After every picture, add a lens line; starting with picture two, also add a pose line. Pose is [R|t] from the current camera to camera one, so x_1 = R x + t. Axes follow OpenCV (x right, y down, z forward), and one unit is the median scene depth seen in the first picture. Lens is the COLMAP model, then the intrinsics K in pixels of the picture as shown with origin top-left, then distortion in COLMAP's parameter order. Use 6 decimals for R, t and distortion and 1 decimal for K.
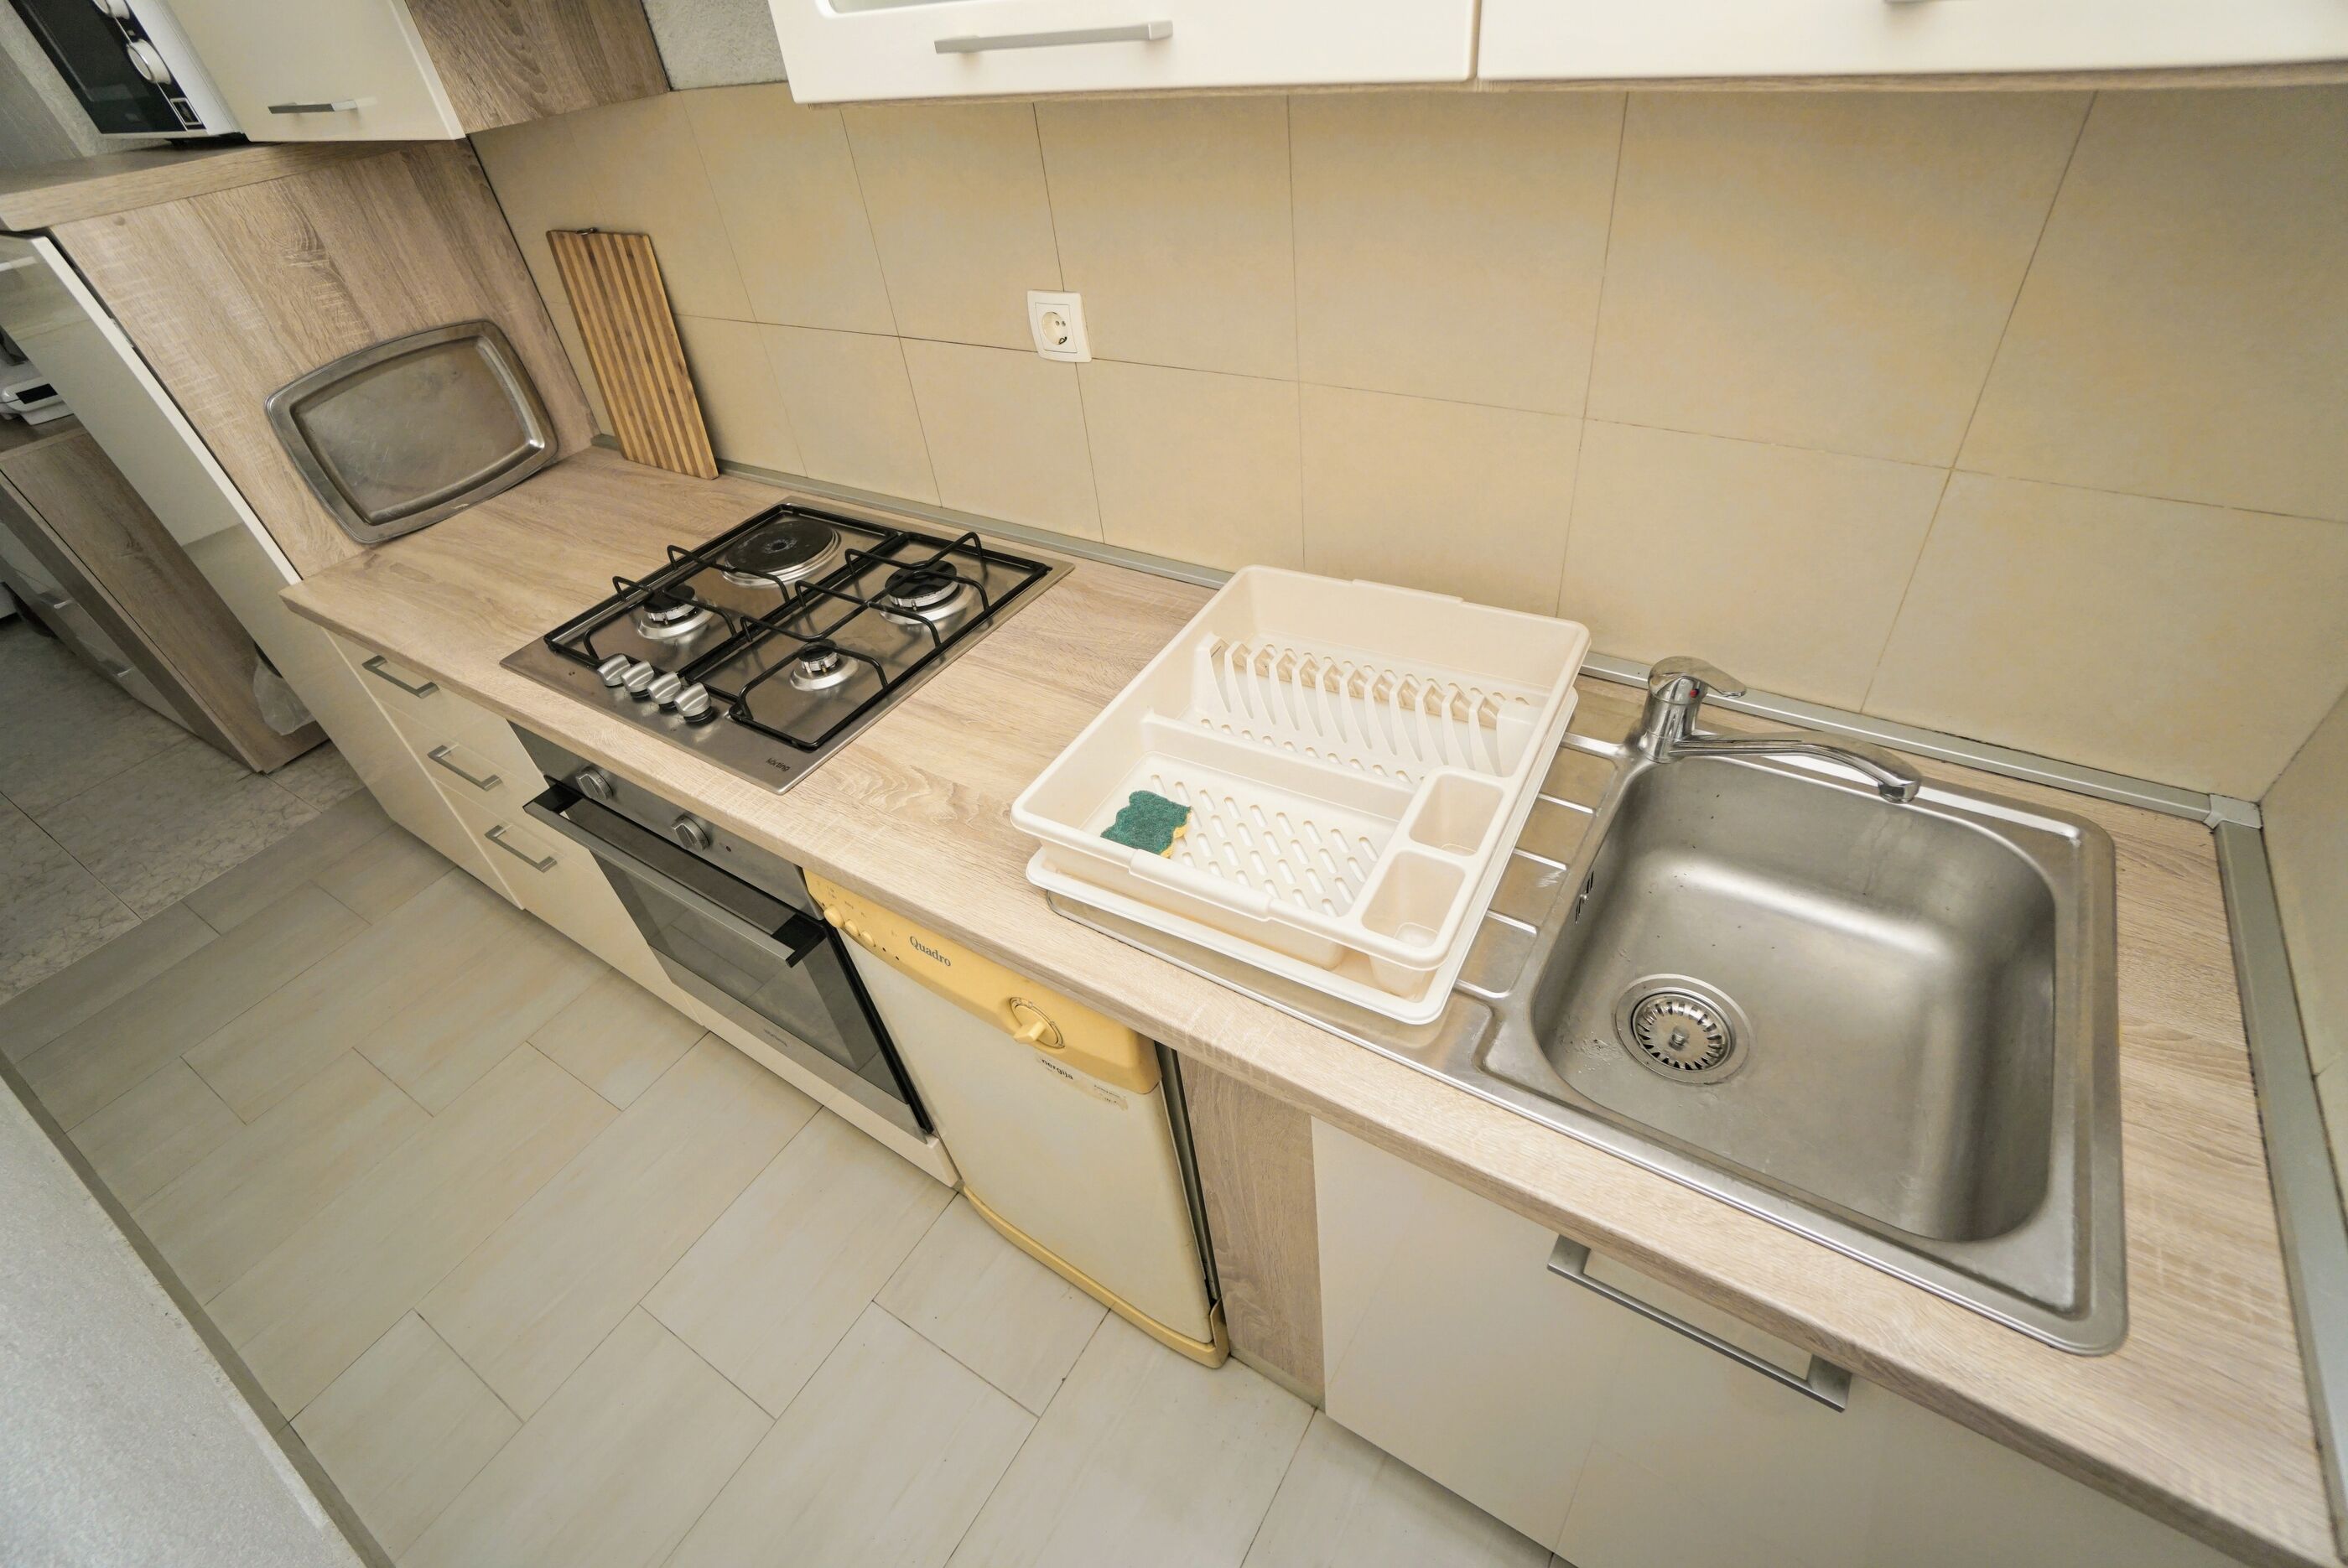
lens RADIAL K [[1050.8, 0, 1181.9], [0, 1050.8, 769.9], [0, 0, 1]] dist [-0.060668, 0.022804]
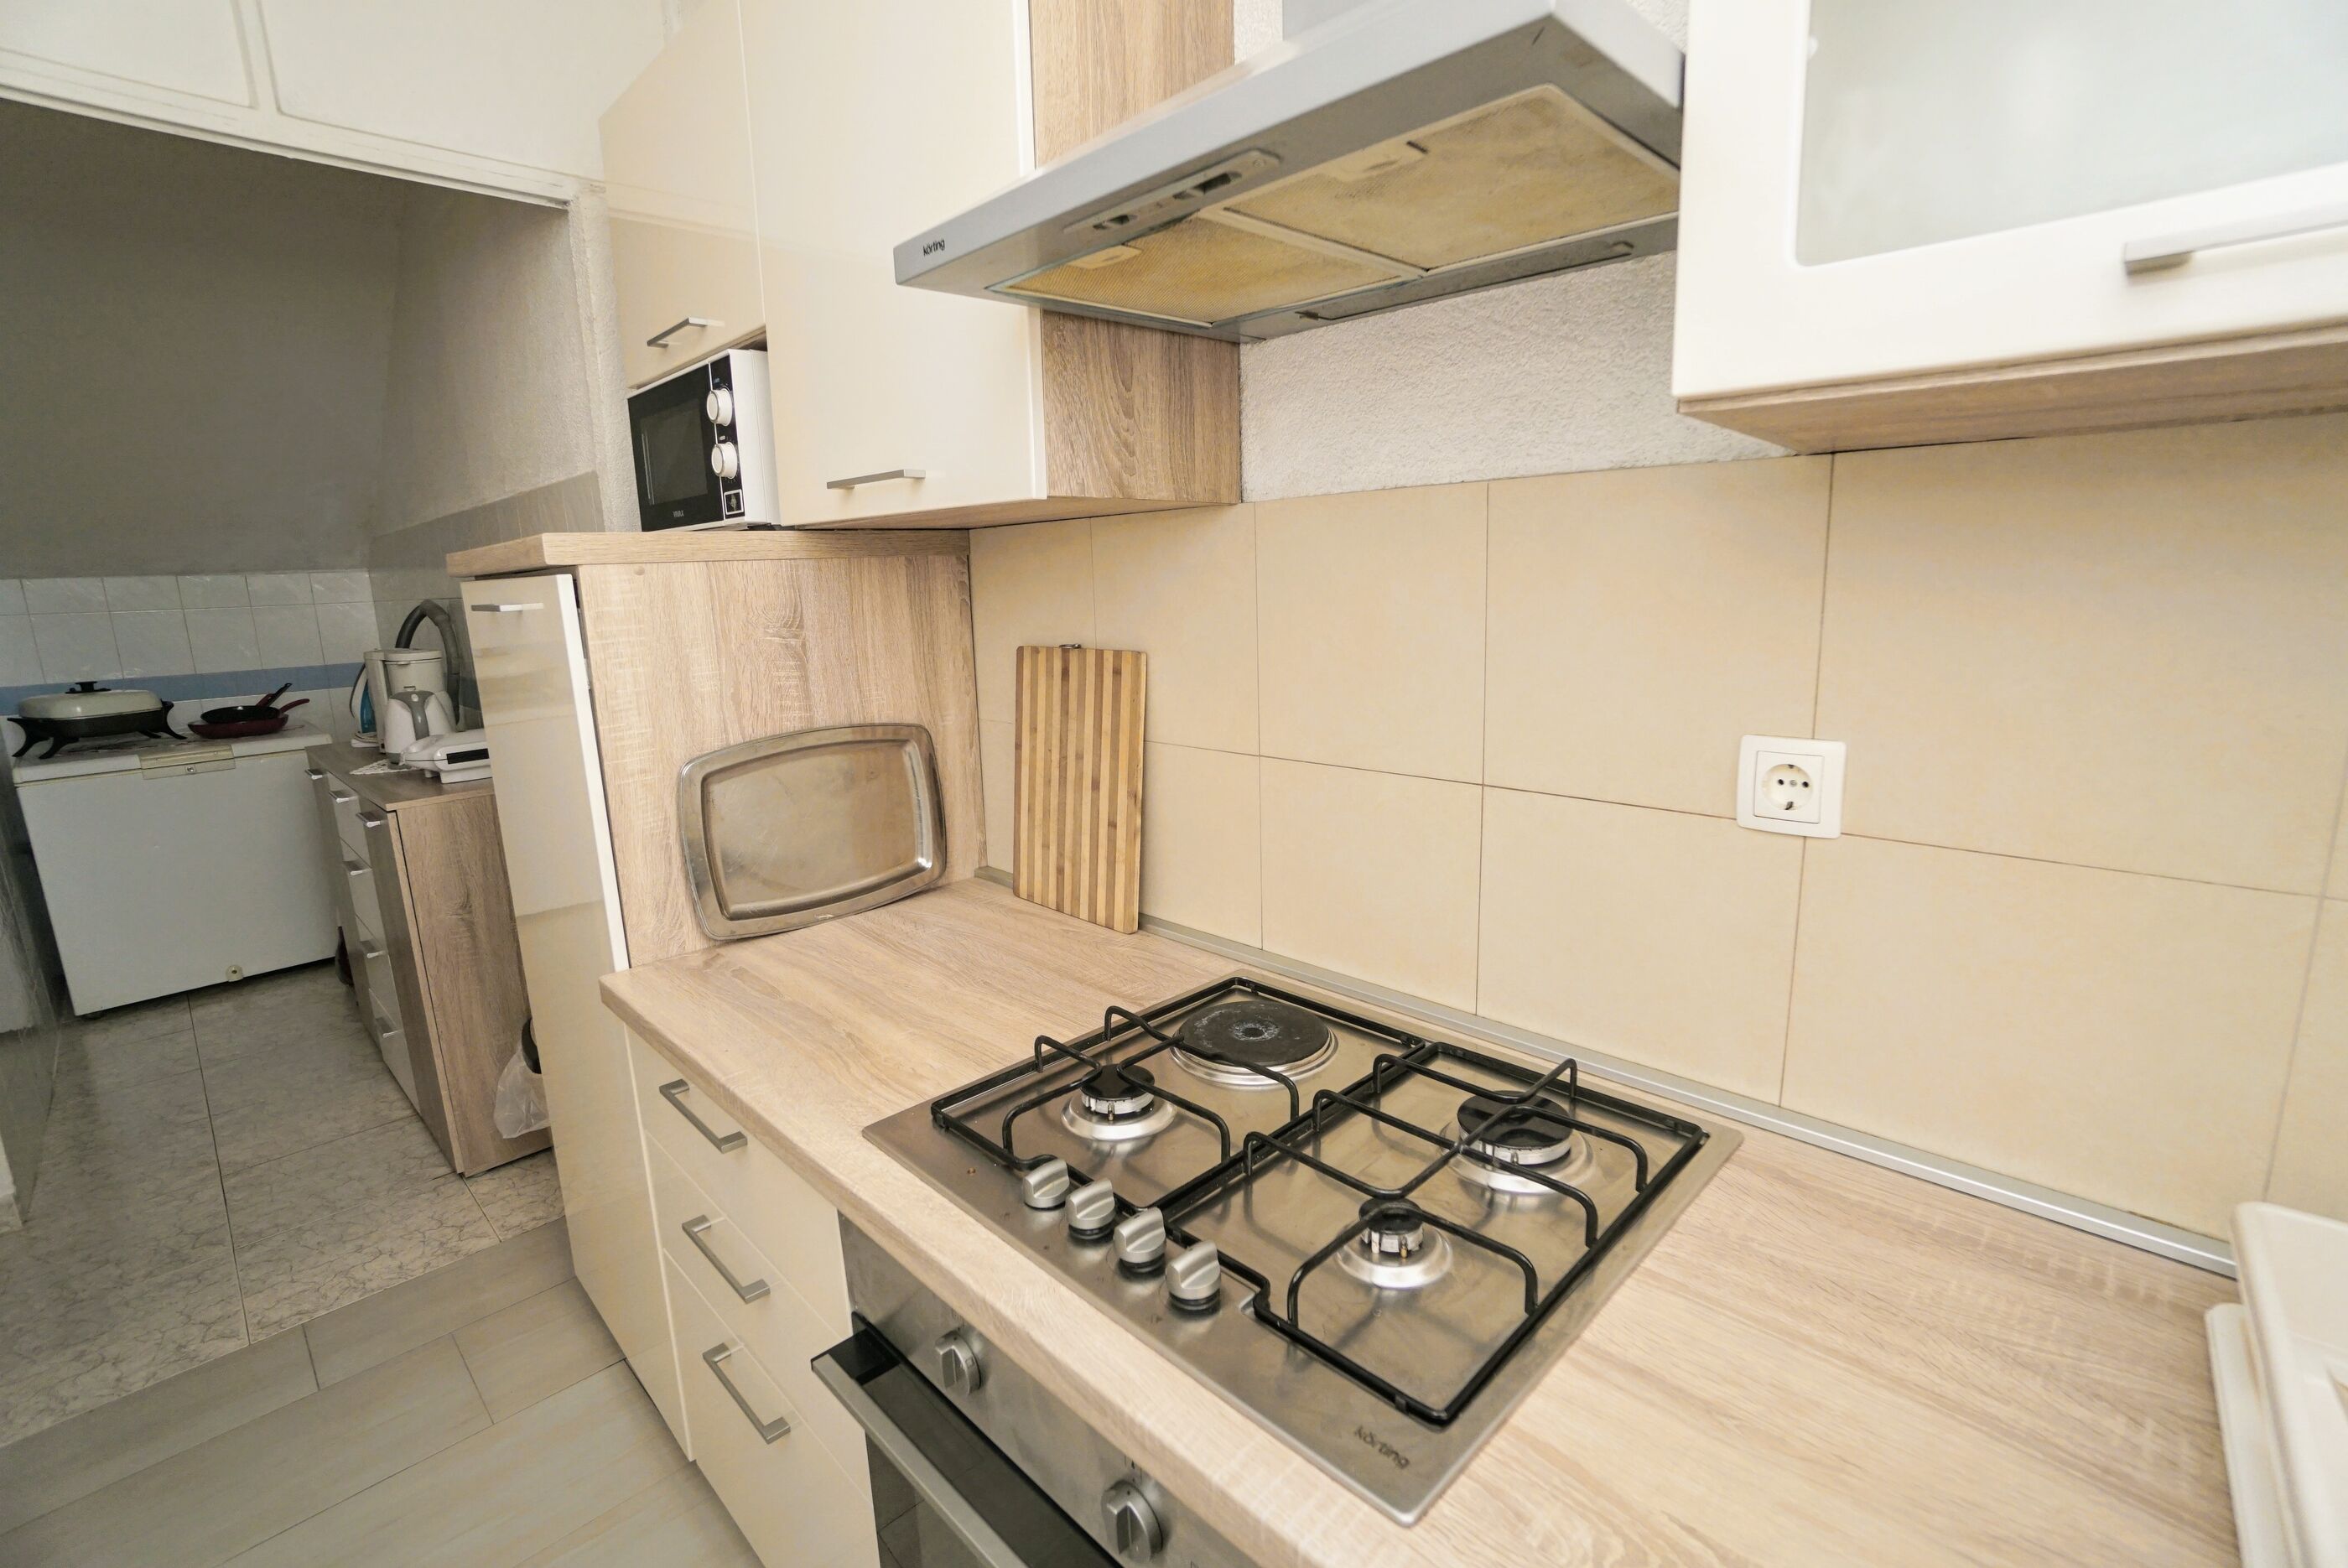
lens RADIAL K [[1050.8, 0, 1181.9], [0, 1050.8, 769.9], [0, 0, 1]] dist [-0.060668, 0.022804]
pose [[0.973789, 0.108251, -0.200042, -0.291817], [-0.190017, 0.870561, -0.453891, -0.033968], [0.125015, 0.480005, 0.868312, 0.264209]]
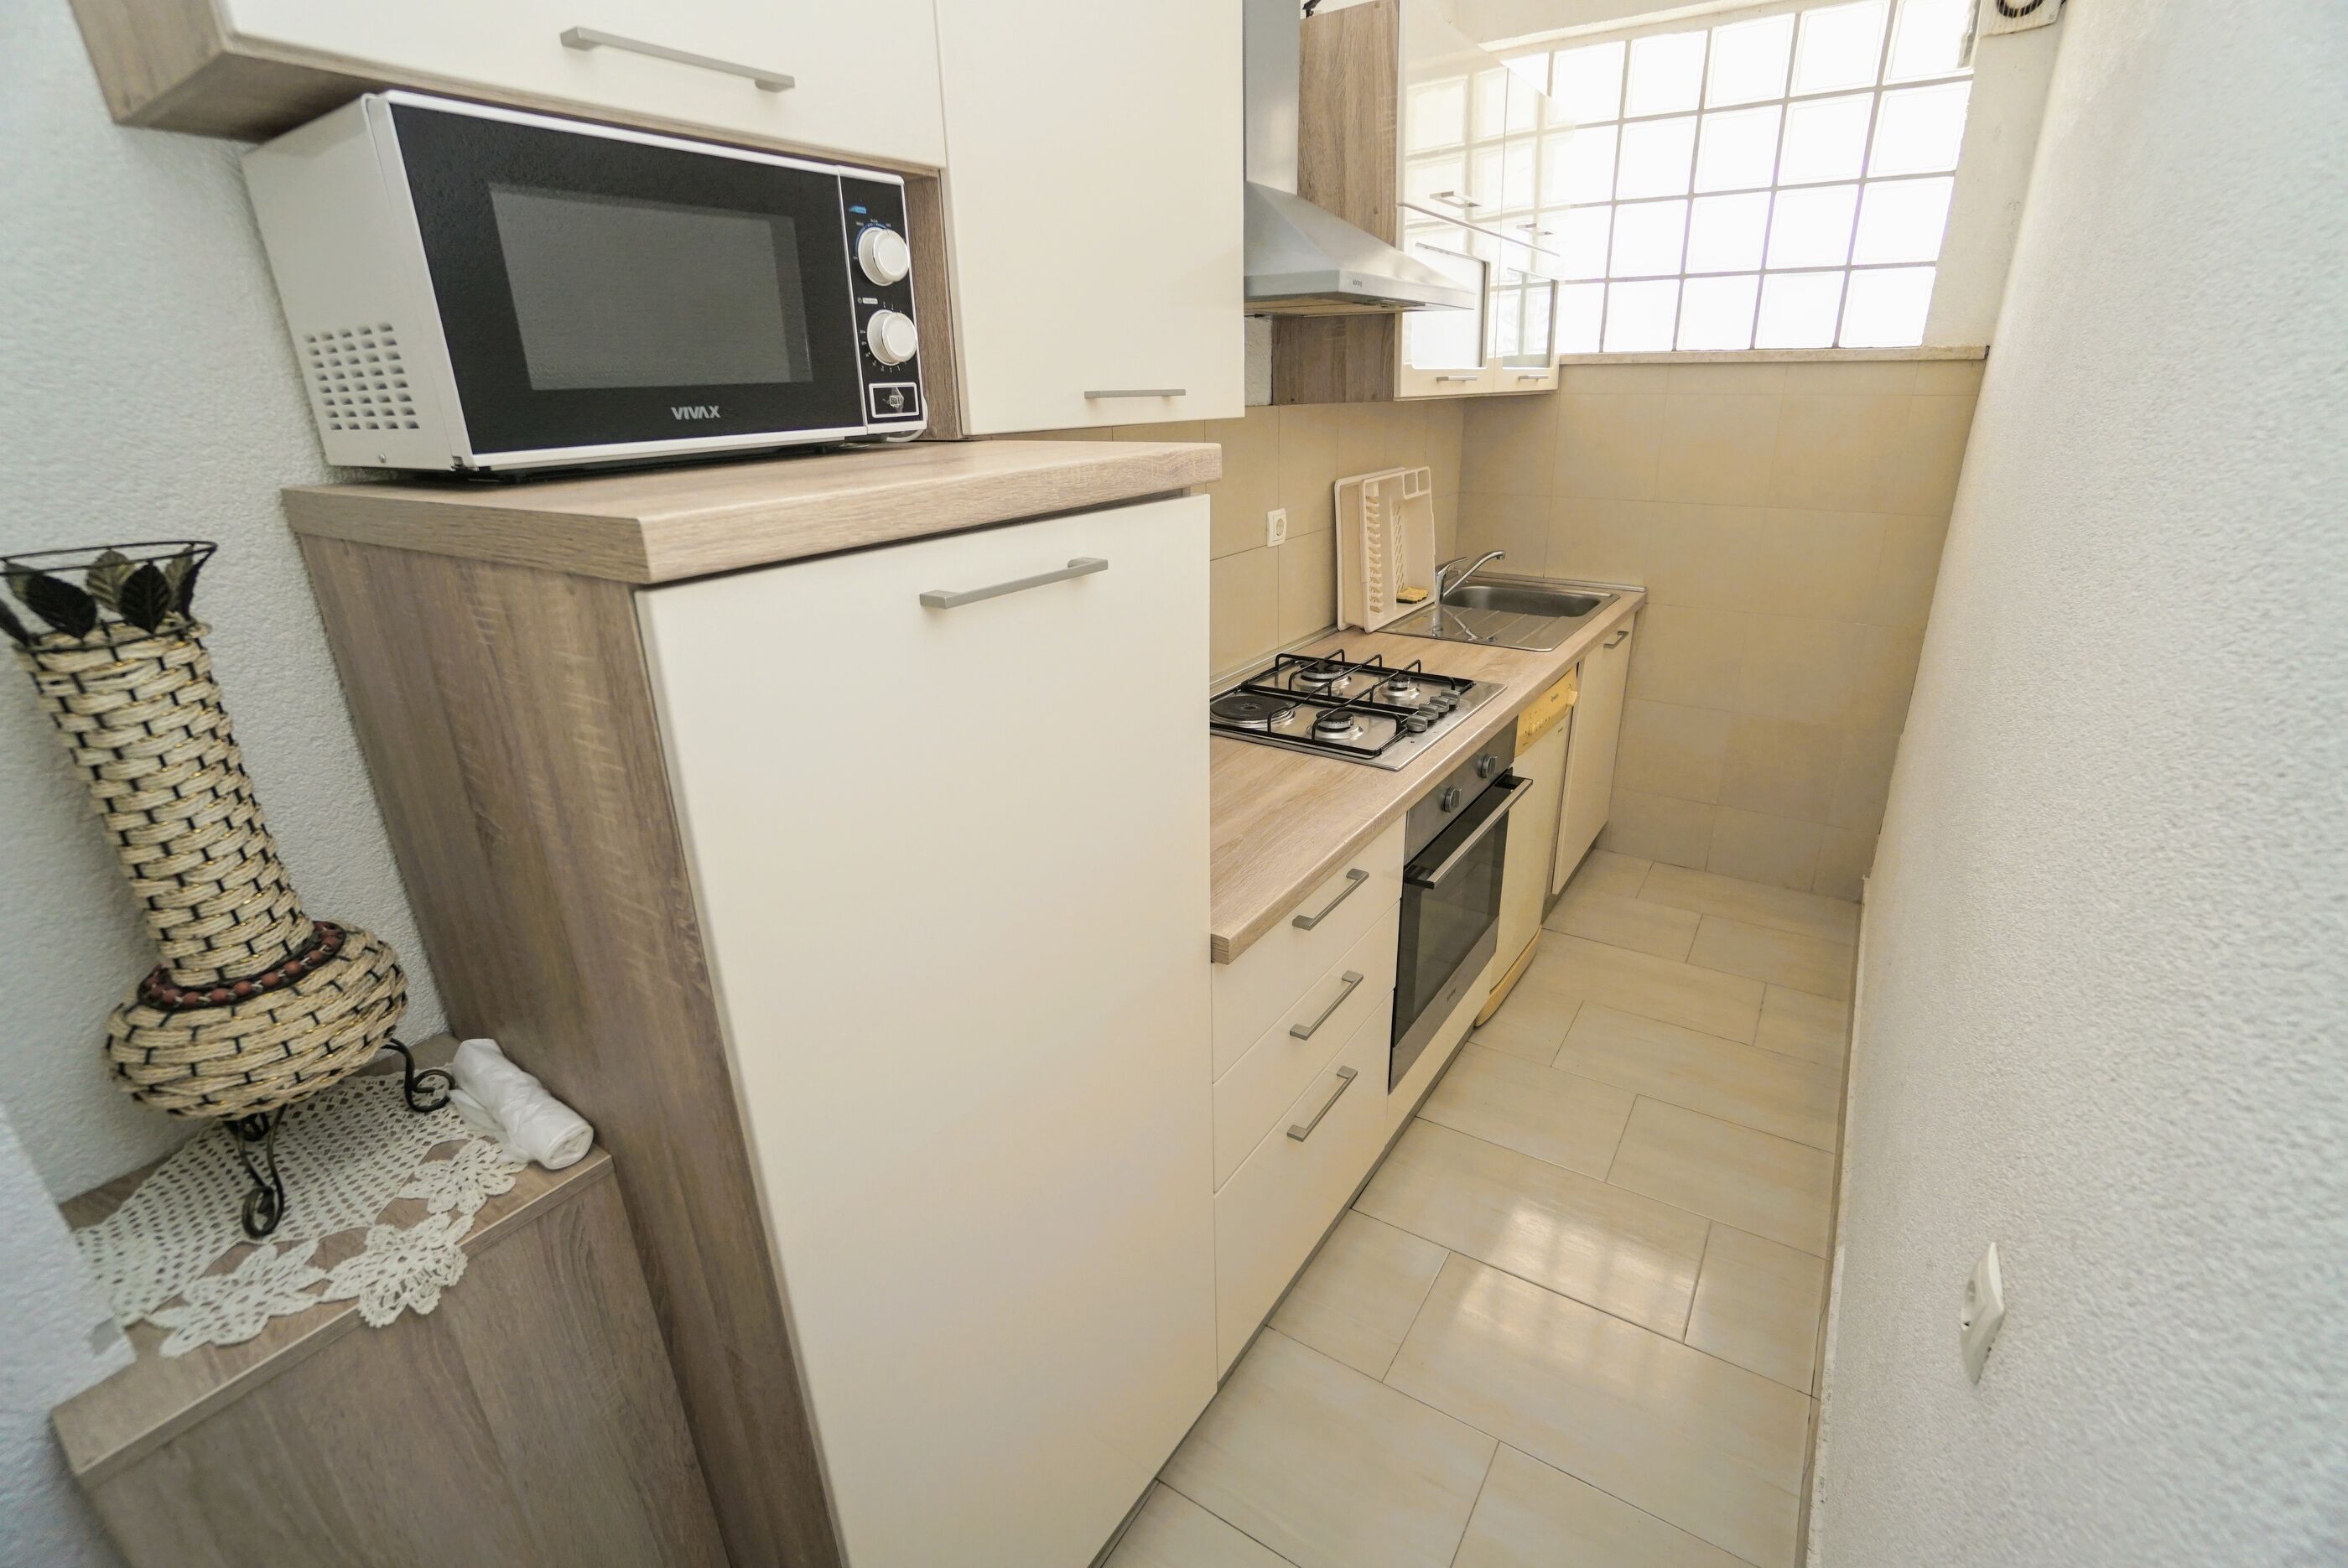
lens RADIAL K [[1050.8, 0, 1181.9], [0, 1050.8, 769.9], [0, 0, 1]] dist [-0.060668, 0.022804]
pose [[0.024740, -0.251691, 0.967491, -1.618202], [0.661822, 0.729463, 0.172845, -0.422468], [-0.749253, 0.636031, 0.184621, 0.812482]]
